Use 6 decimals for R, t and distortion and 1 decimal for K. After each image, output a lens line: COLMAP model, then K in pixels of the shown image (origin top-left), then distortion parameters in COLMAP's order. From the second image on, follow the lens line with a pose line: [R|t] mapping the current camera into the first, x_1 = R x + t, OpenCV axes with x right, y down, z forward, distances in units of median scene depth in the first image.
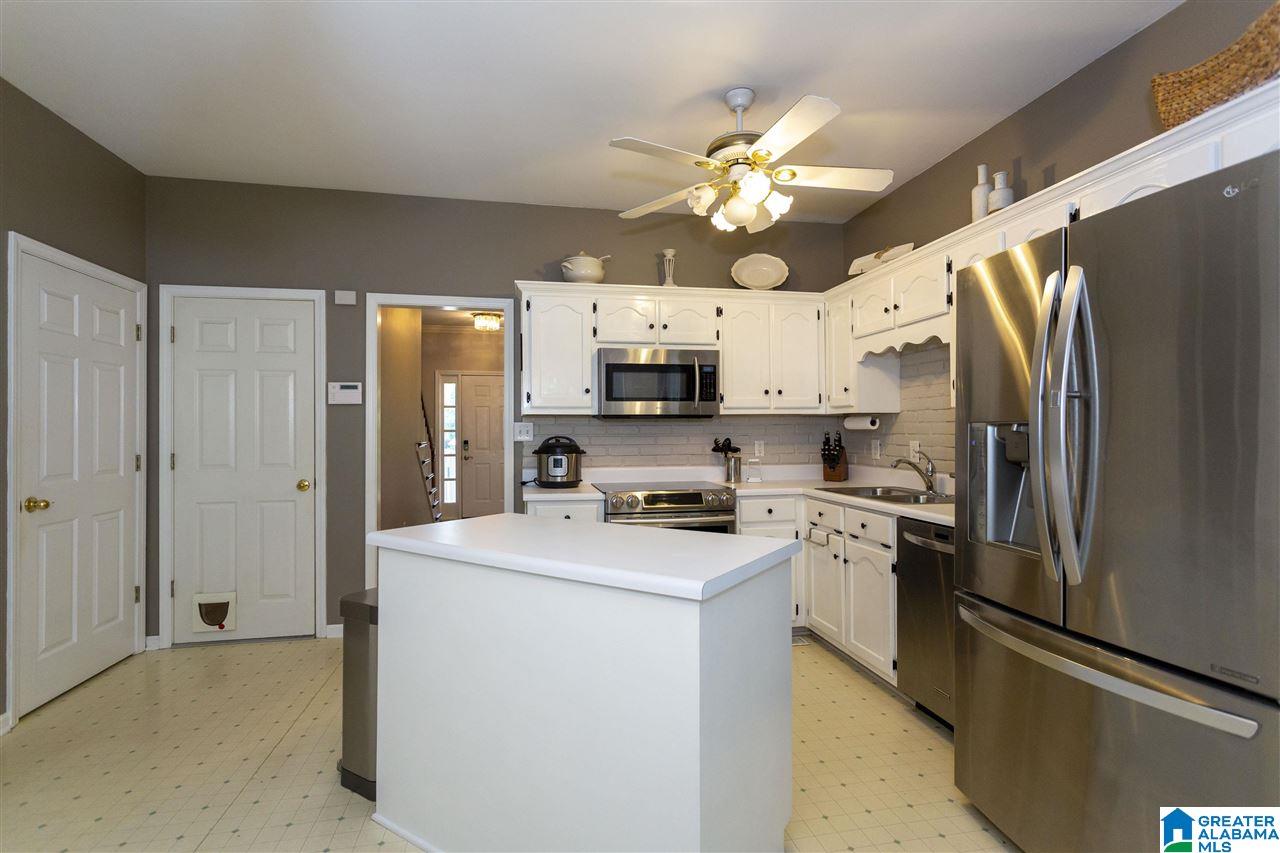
lens RADIAL K [[605.3, 0, 641.7], [0, 605.3, 428.1], [0, 0, 1]] dist [0.004820, 0.001541]
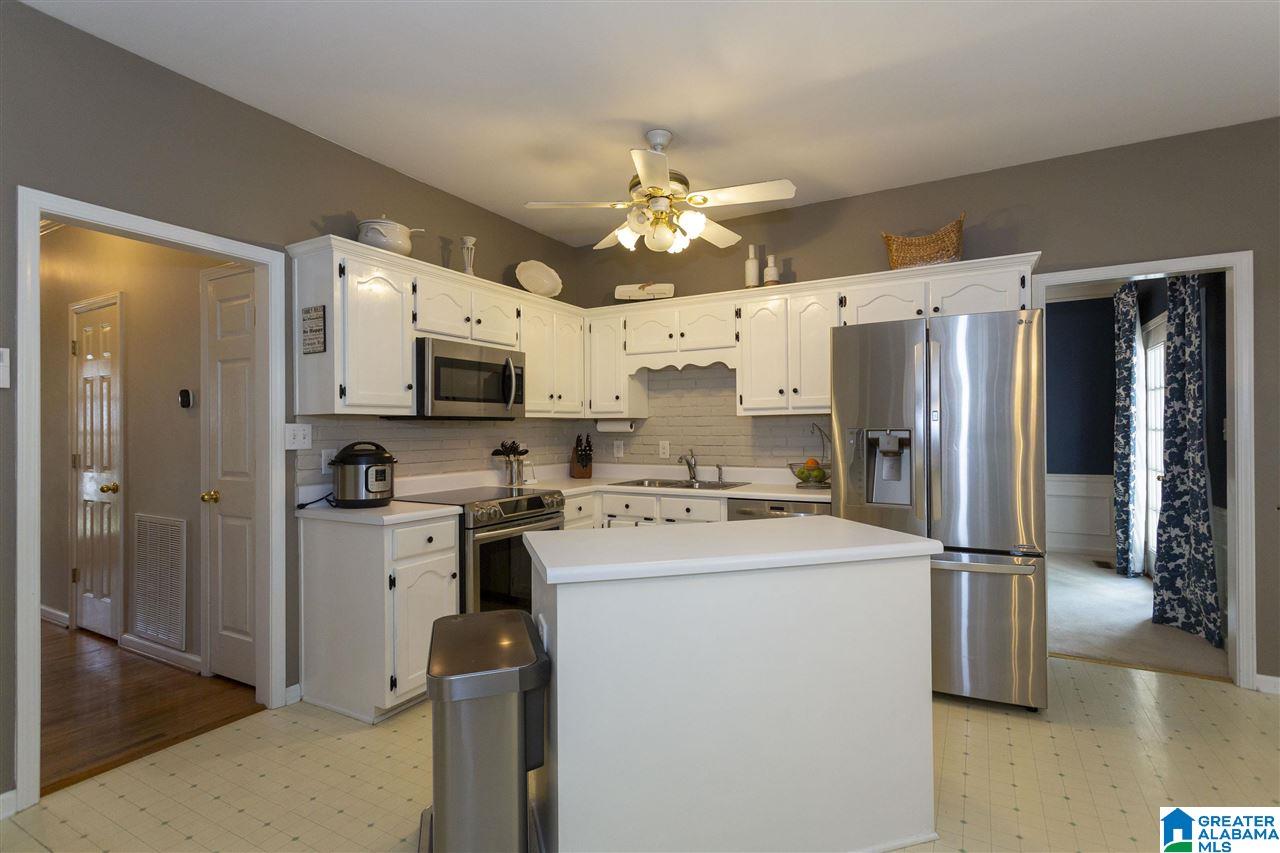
lens RADIAL K [[605.3, 0, 645.3], [0, 605.3, 427.5], [0, 0, 1]] dist [0.004820, 0.001541]
pose [[0.648786, 0.002834, 0.760965, -0.506769], [-0.001875, 0.999996, -0.002126, -0.004285], [-0.760968, -0.000048, 0.648789, 0.210951]]
